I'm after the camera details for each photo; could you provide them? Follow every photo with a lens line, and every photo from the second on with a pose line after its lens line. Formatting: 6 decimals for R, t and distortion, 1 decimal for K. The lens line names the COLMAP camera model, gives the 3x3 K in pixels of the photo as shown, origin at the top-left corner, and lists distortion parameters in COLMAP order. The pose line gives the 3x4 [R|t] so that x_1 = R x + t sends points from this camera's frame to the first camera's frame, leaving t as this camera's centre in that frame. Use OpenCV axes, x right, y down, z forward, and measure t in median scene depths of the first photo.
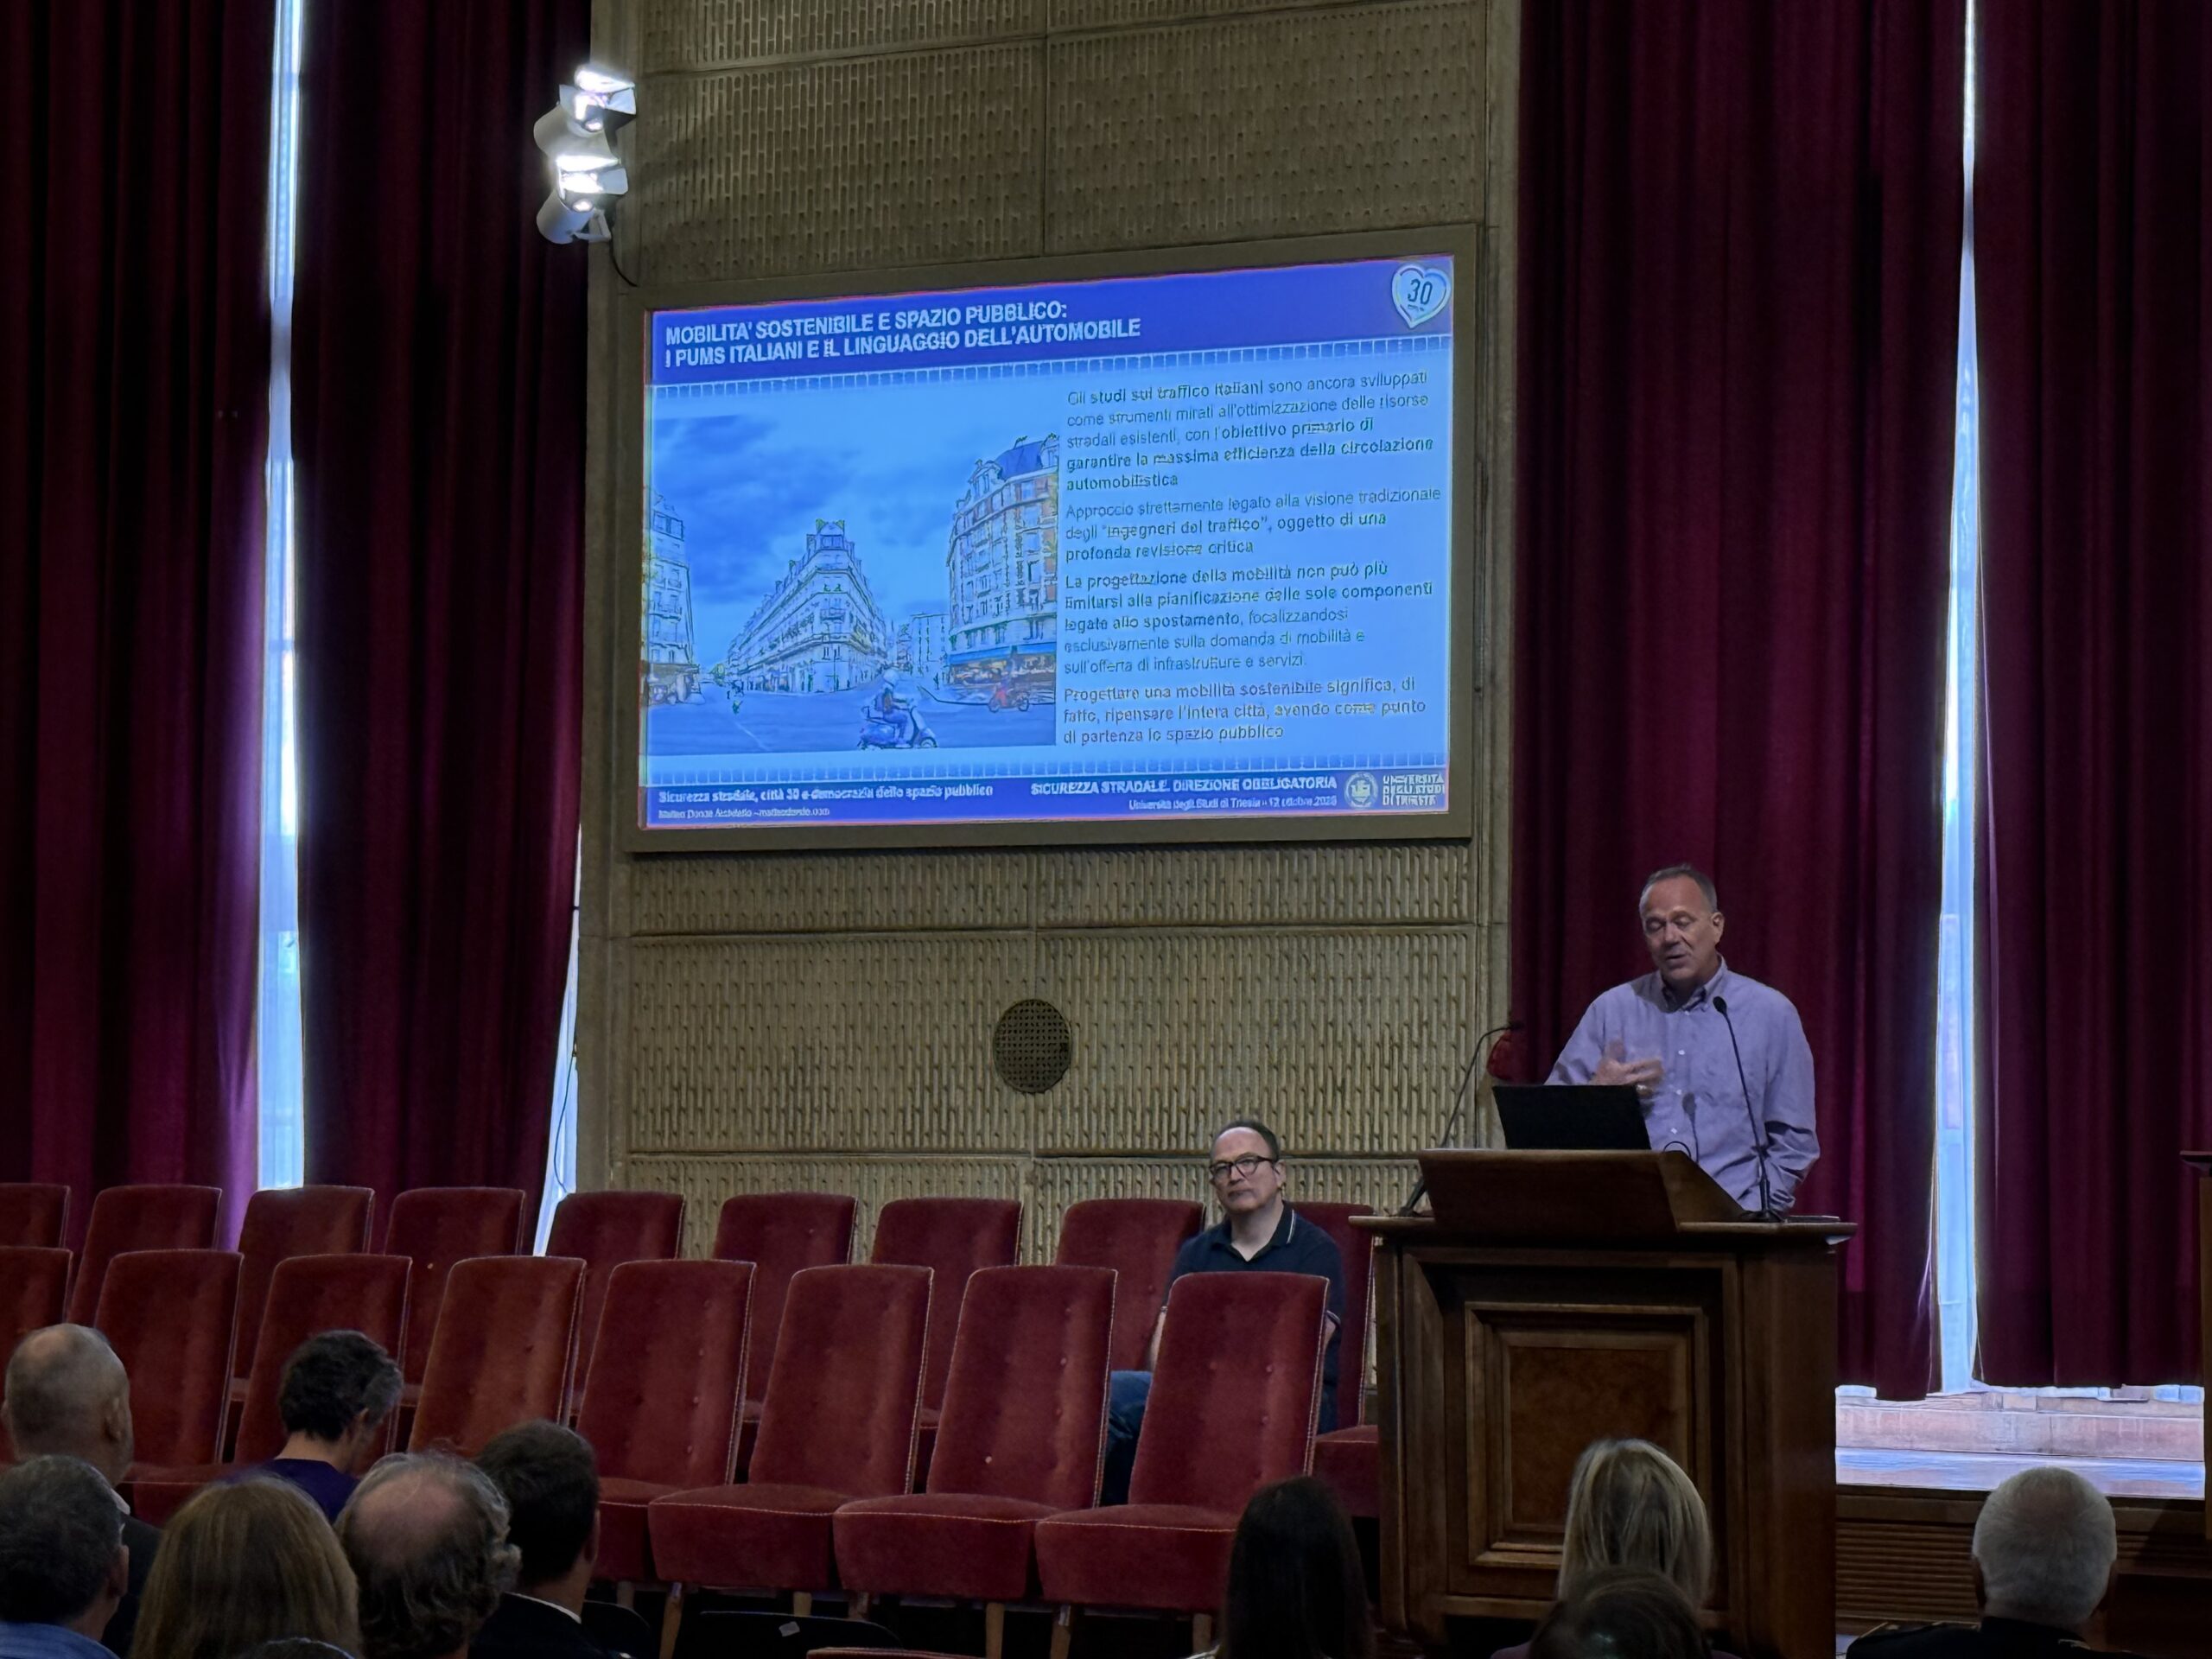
lens RADIAL K [[6334.9, 0, 1118.8], [0, 6334.9, 825.3], [0, 0, 1]] dist [0.402225, 0.000000]
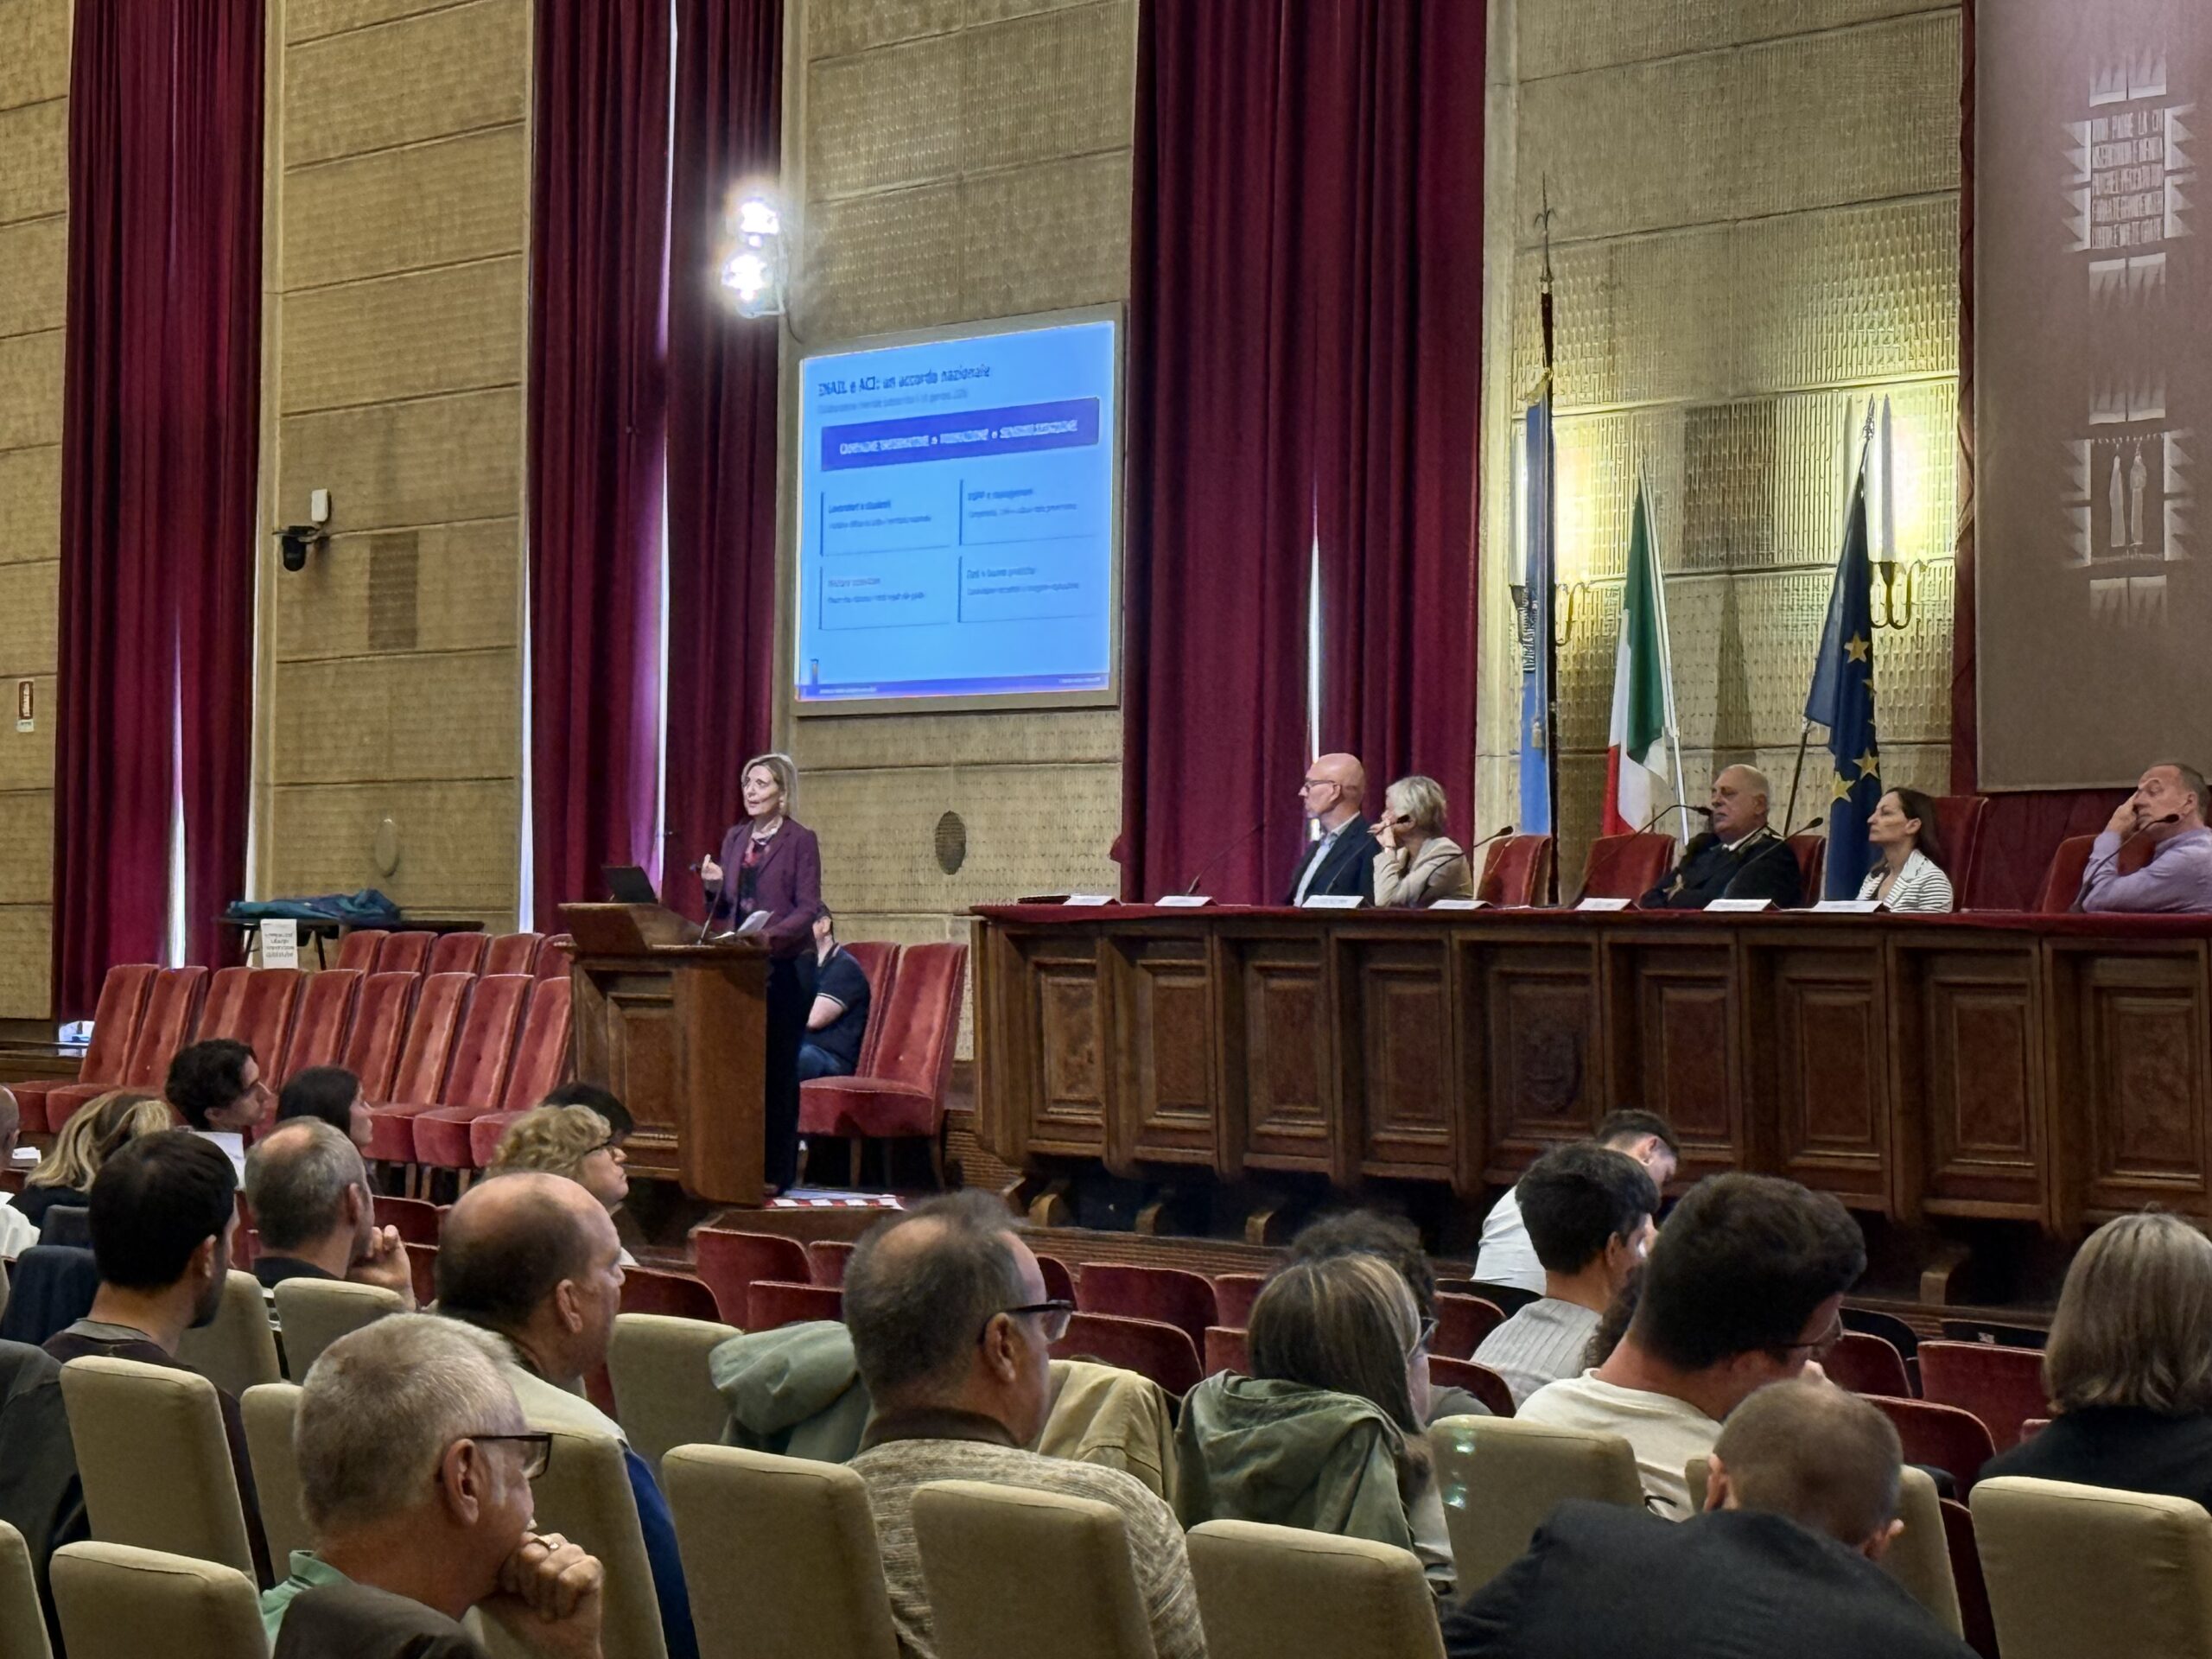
lens RADIAL K [[6999.9, 0, 1105.9], [0, 6999.9, 836.1], [0, 0, 1]] dist [0.011085, 0.000000]
pose [[0.892662, -0.007030, -0.450672, 0.771864], [0.023247, 0.999266, 0.030460, -0.017092], [0.450127, -0.037668, 0.892170, -0.481139]]
